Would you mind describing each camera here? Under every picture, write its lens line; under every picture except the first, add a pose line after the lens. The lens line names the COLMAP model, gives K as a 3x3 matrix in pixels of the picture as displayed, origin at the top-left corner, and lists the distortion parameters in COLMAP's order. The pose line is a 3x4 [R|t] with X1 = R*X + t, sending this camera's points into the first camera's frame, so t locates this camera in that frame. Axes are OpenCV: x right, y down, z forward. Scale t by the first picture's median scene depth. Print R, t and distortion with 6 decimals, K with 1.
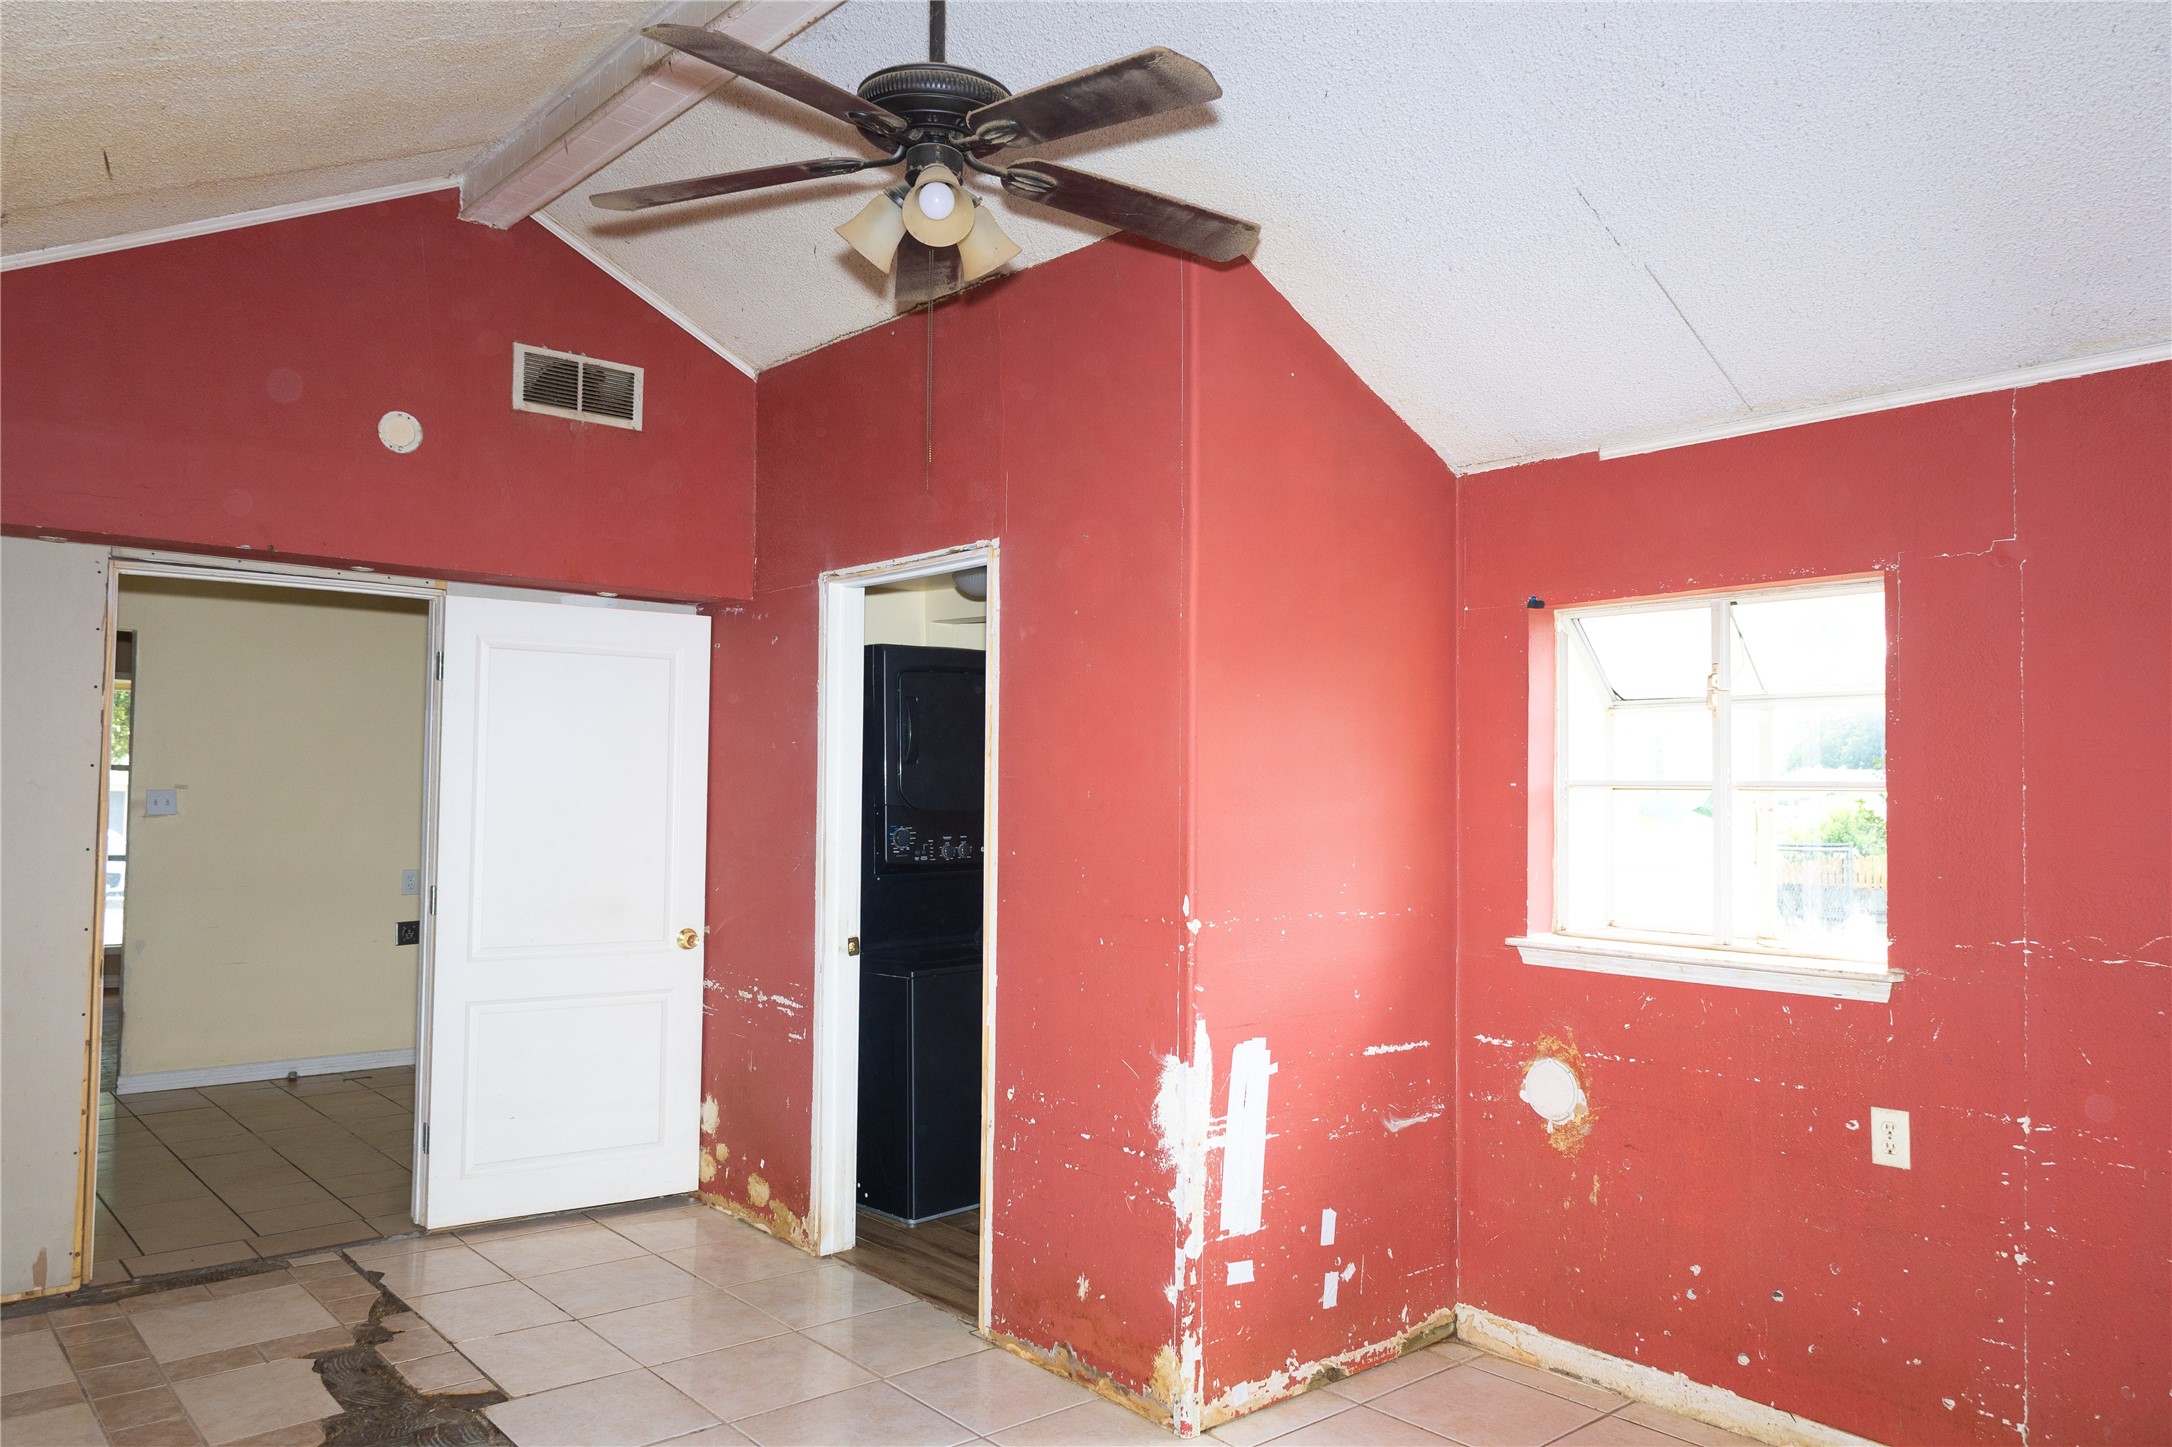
lens RADIAL K [[1533.8, 0, 1084.5], [0, 1533.8, 741.5], [0, 0, 1]] dist [-0.007581, -0.002005]
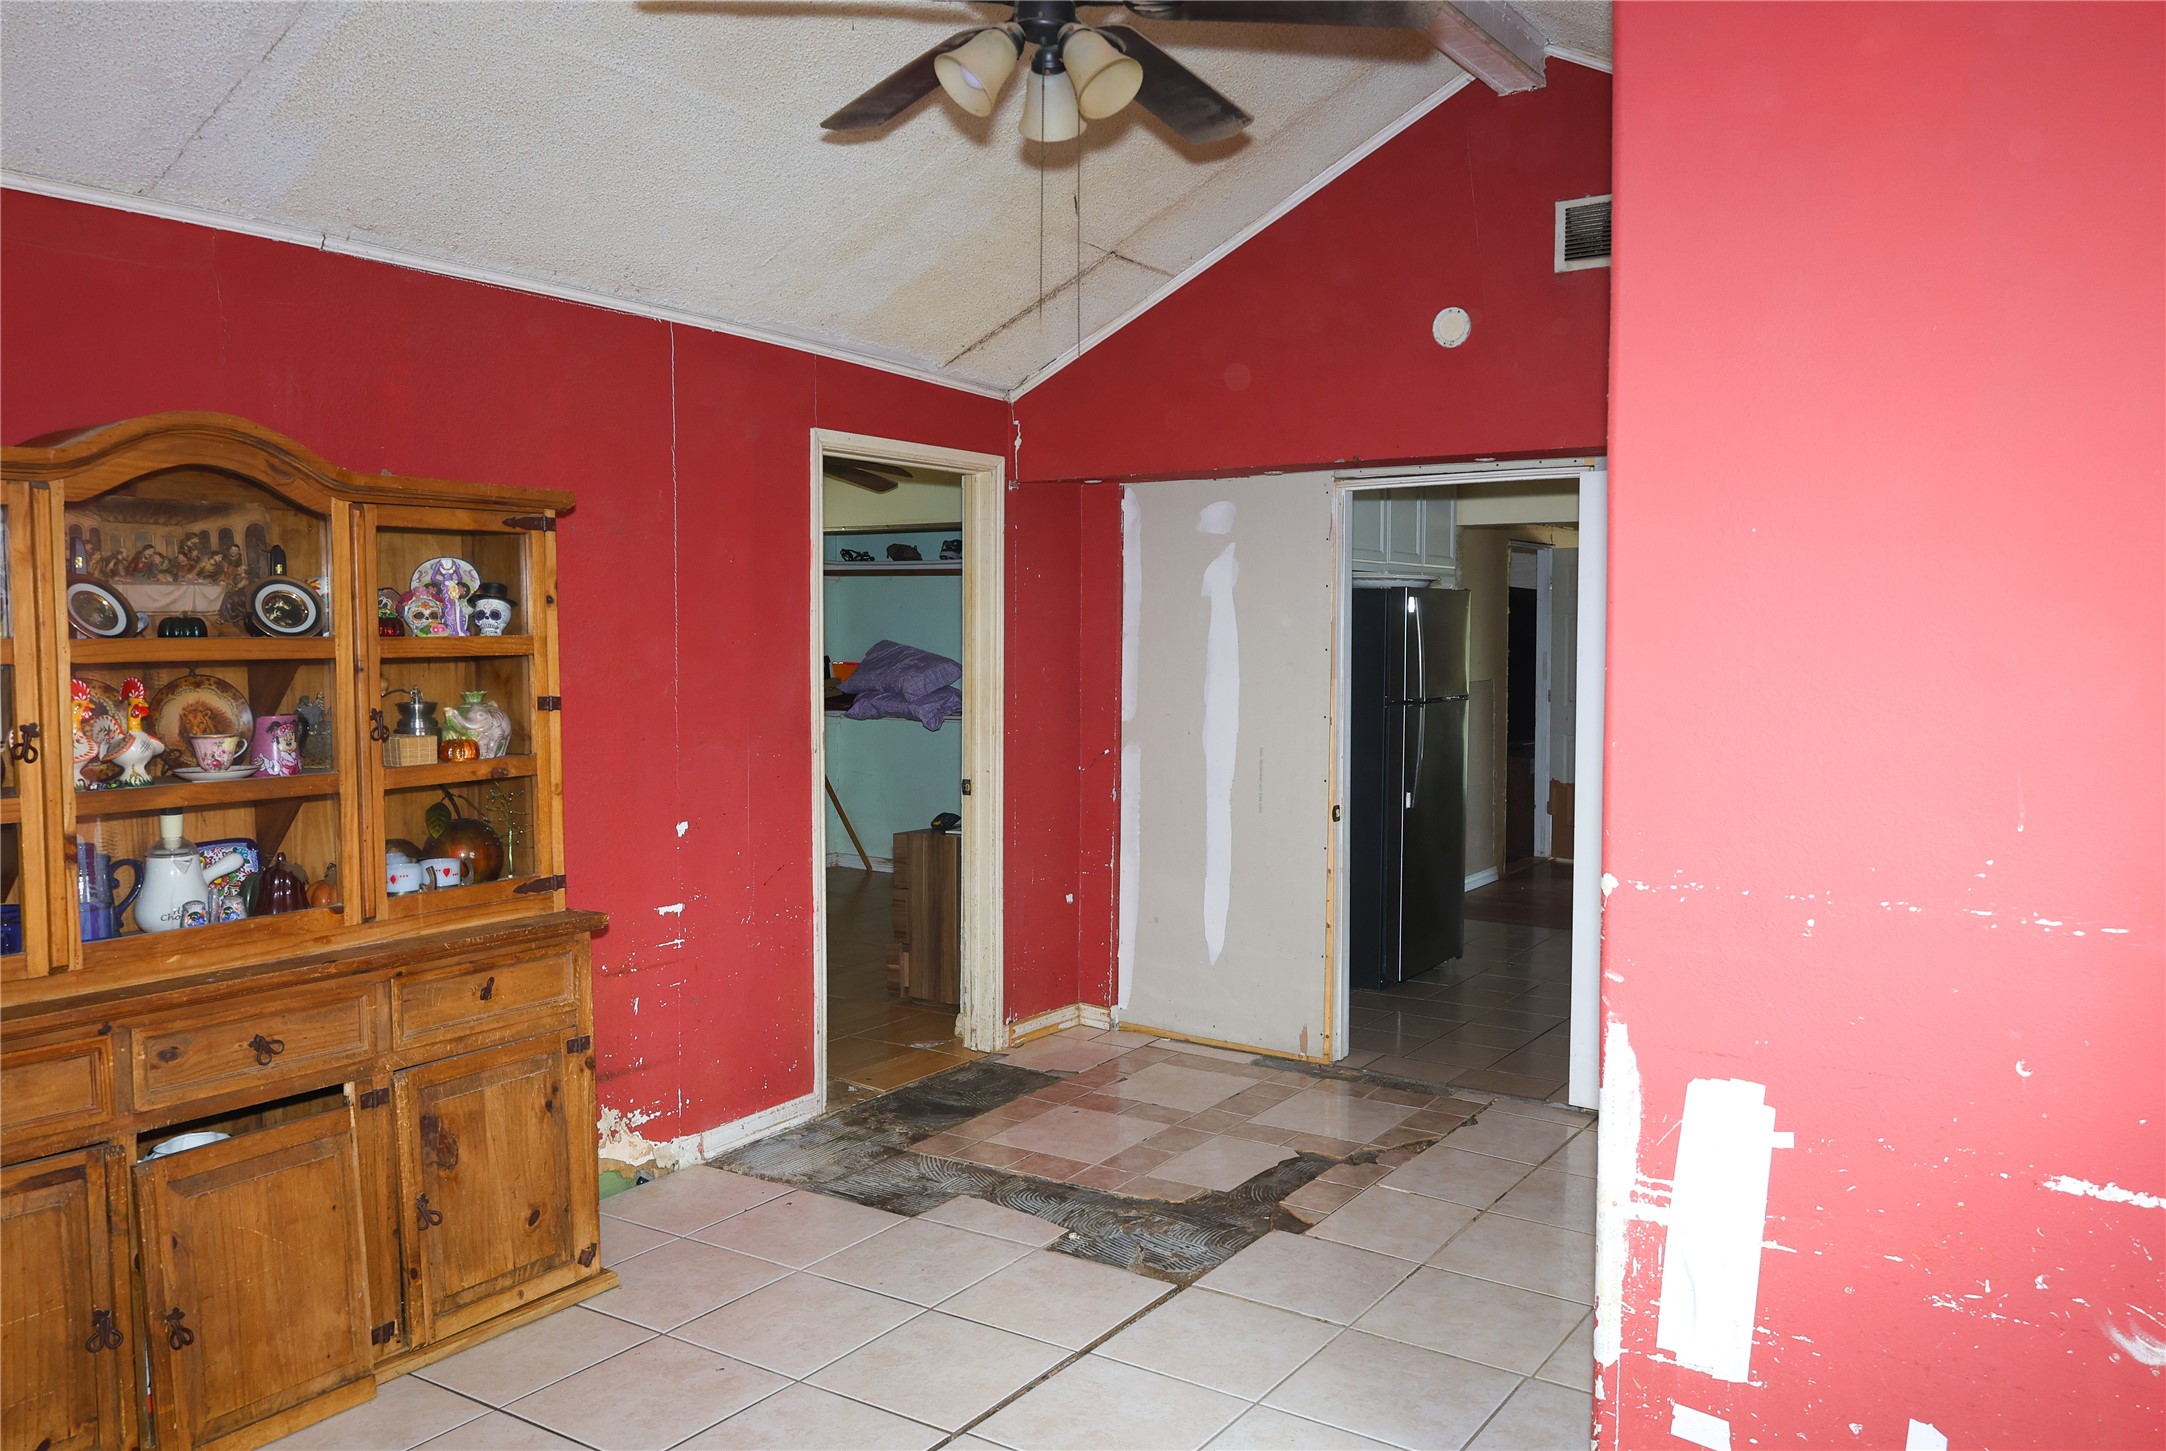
lens RADIAL K [[1581.3, 0, 1083.0], [0, 1581.3, 725.5], [0, 0, 1]] dist [-0.001475, 0.000857]
pose [[0.258691, 0.041344, -0.965075, 0.654843], [0.026113, 0.998419, 0.049773, 0.009688], [0.965607, -0.038077, 0.257202, 0.576719]]
